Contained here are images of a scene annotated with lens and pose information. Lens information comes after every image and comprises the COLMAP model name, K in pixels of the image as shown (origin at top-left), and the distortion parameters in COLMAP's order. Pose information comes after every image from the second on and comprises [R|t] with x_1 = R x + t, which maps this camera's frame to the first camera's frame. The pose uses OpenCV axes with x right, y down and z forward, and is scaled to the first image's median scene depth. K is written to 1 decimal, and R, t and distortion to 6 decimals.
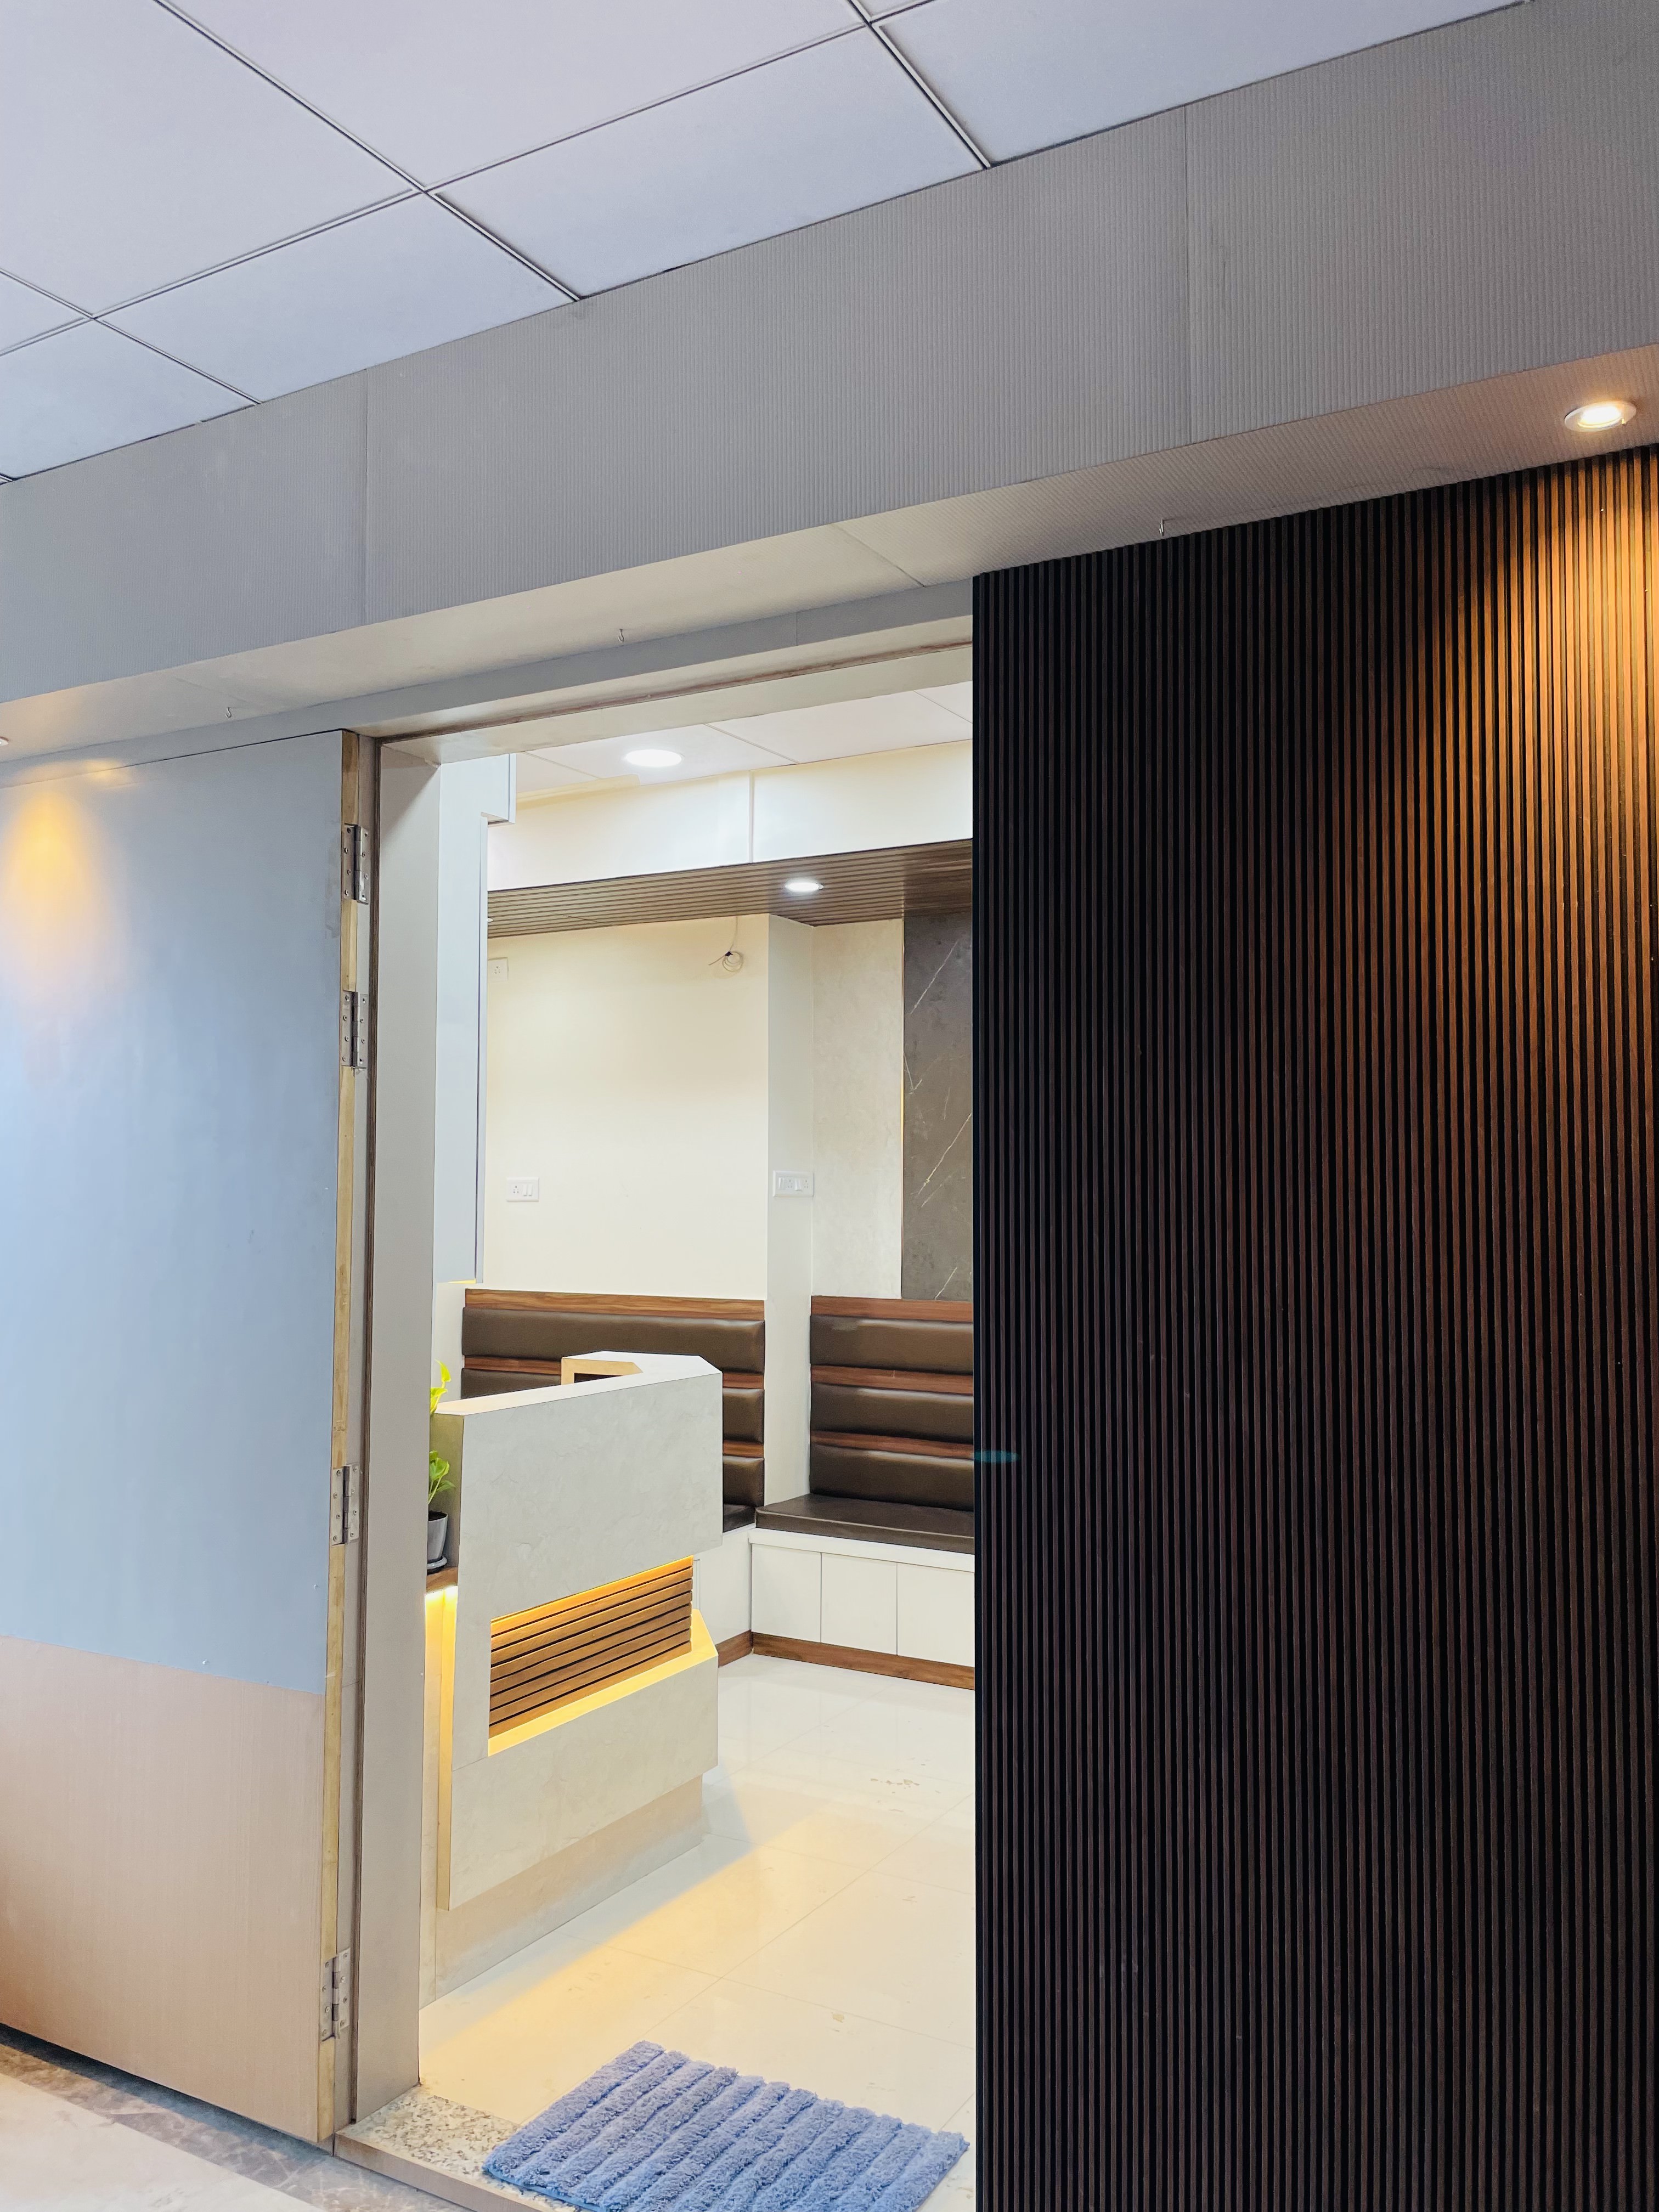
lens RADIAL K [[1695.7, 0, 829.5], [0, 1695.7, 1106.0], [0, 0, 1]] dist [0.093333, -0.137772]
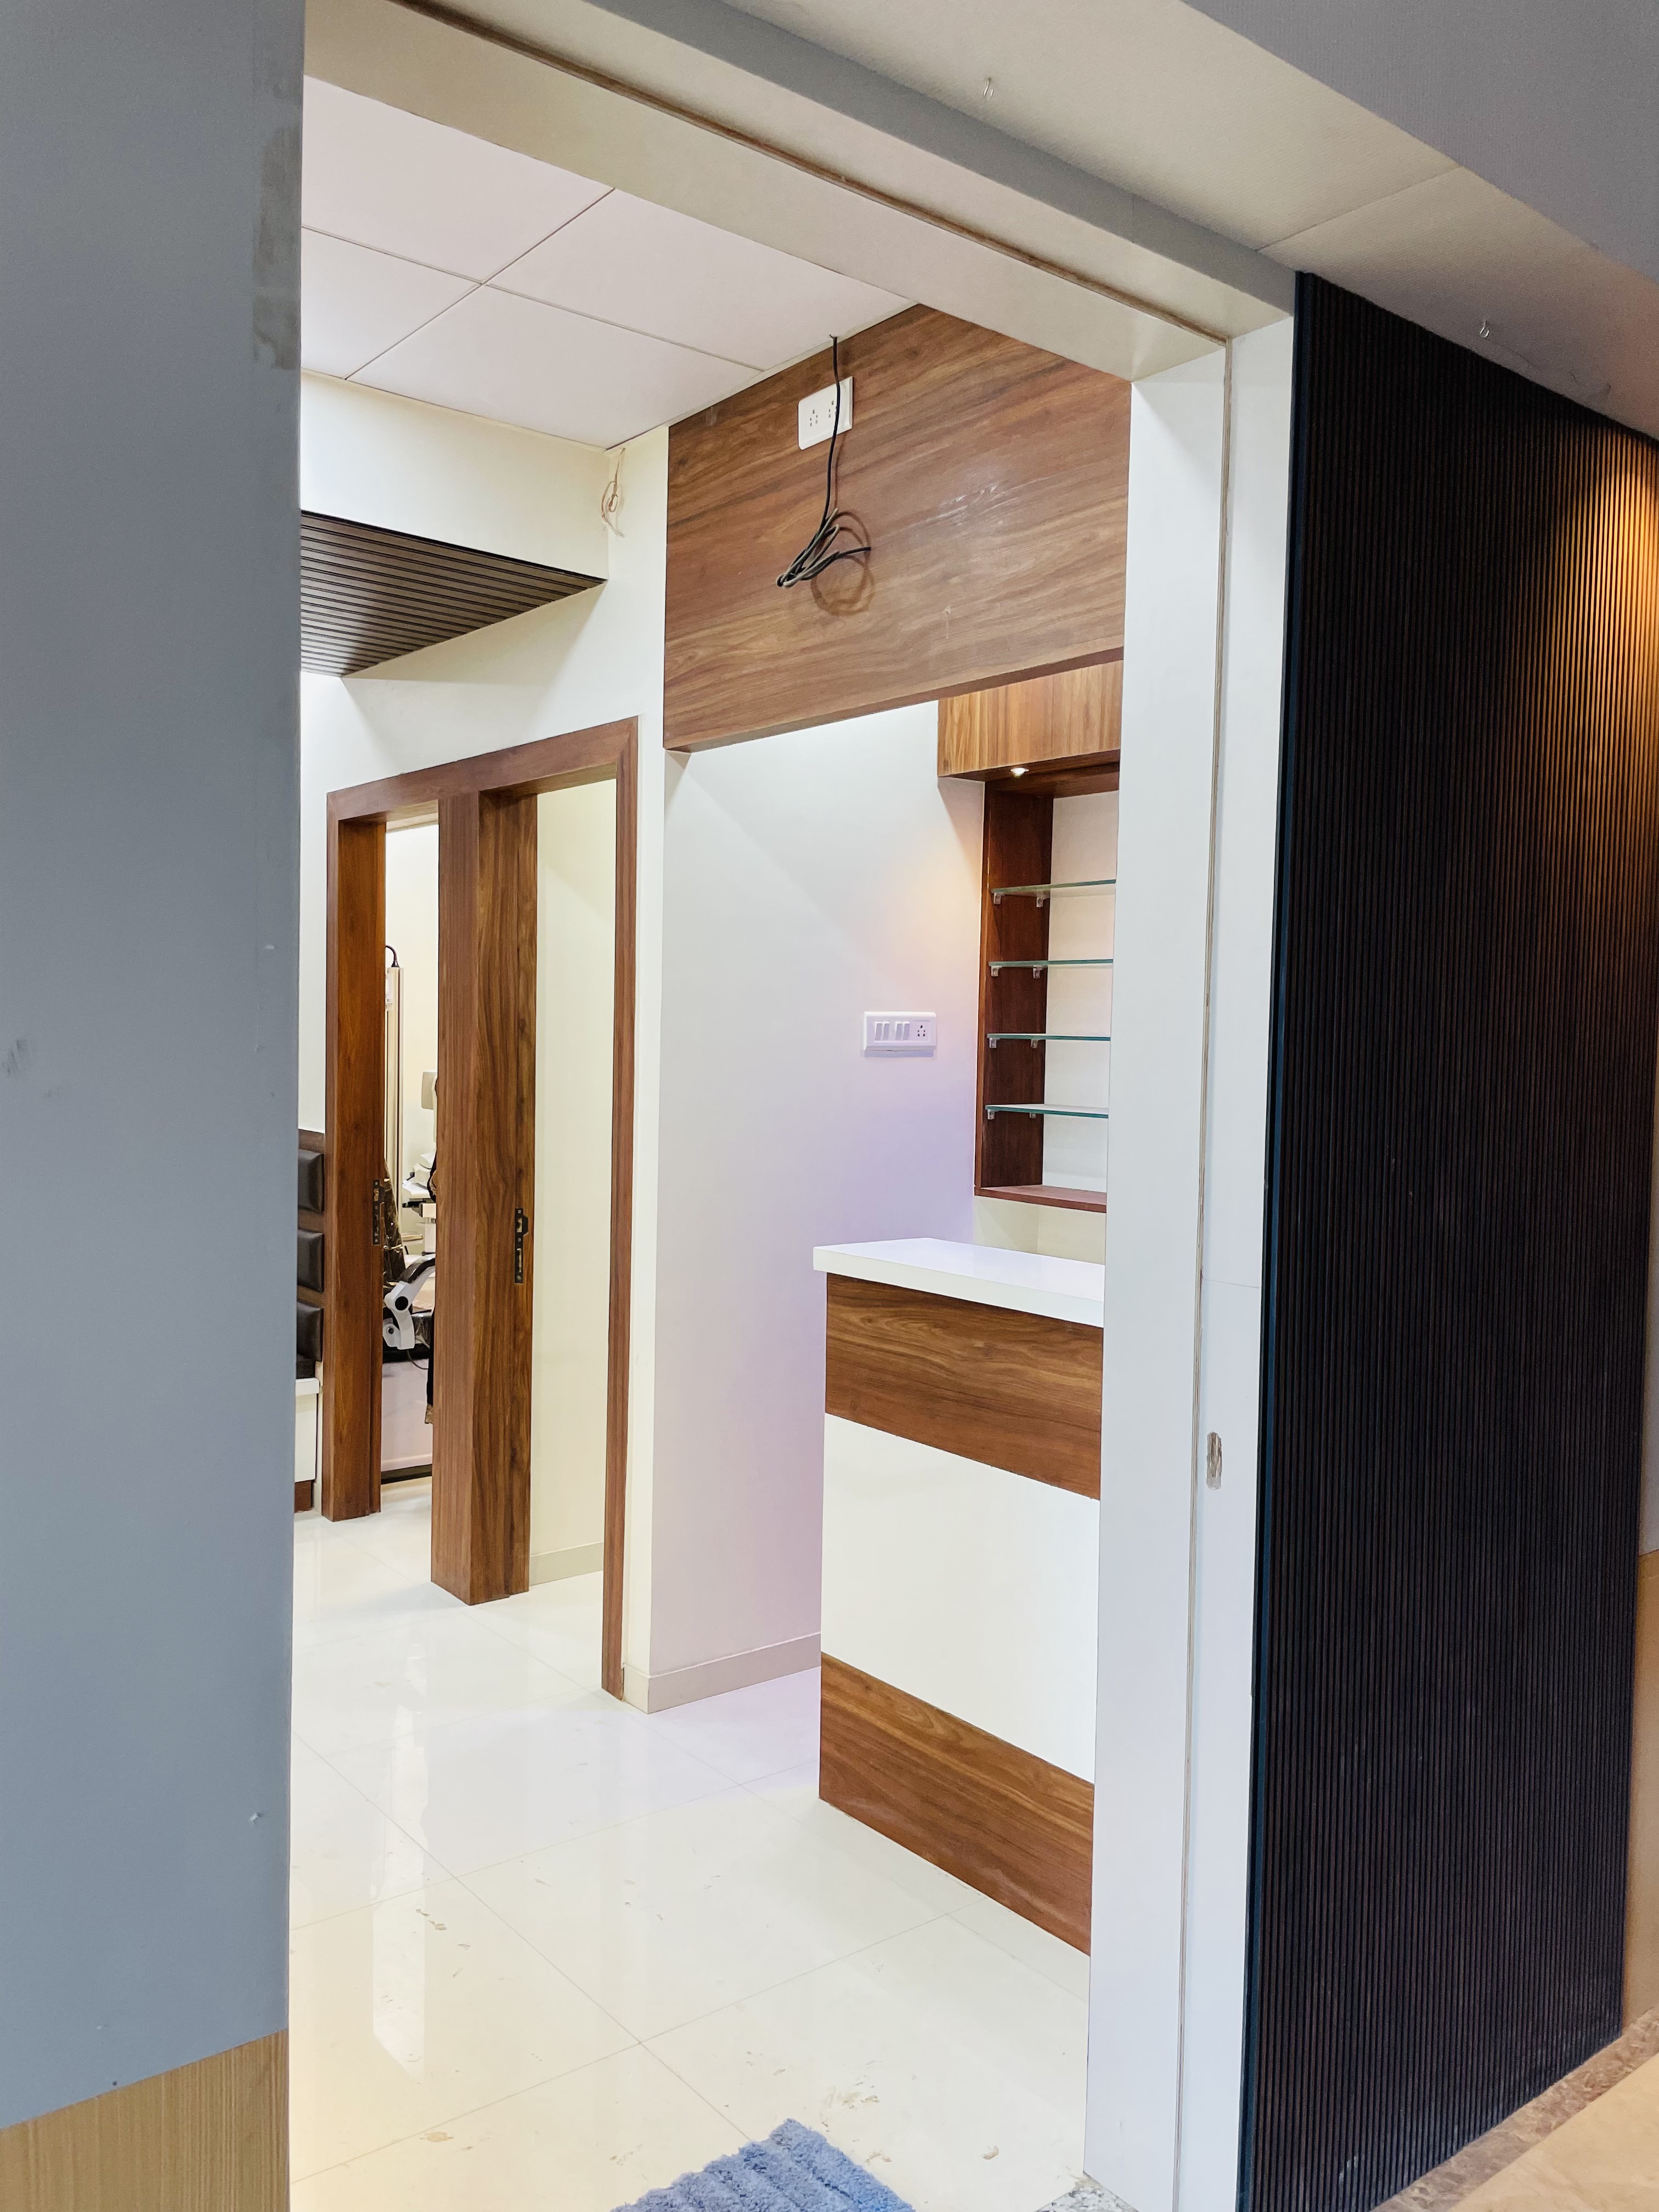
lens RADIAL K [[1695.7, 0, 829.5], [0, 1695.7, 1106.0], [0, 0, 1]] dist [0.093333, -0.137772]
pose [[0.365014, -0.040940, 0.930102, -0.331931], [-0.058728, 0.996031, 0.066889, 0.024526], [-0.929148, -0.079038, 0.361160, 0.356952]]
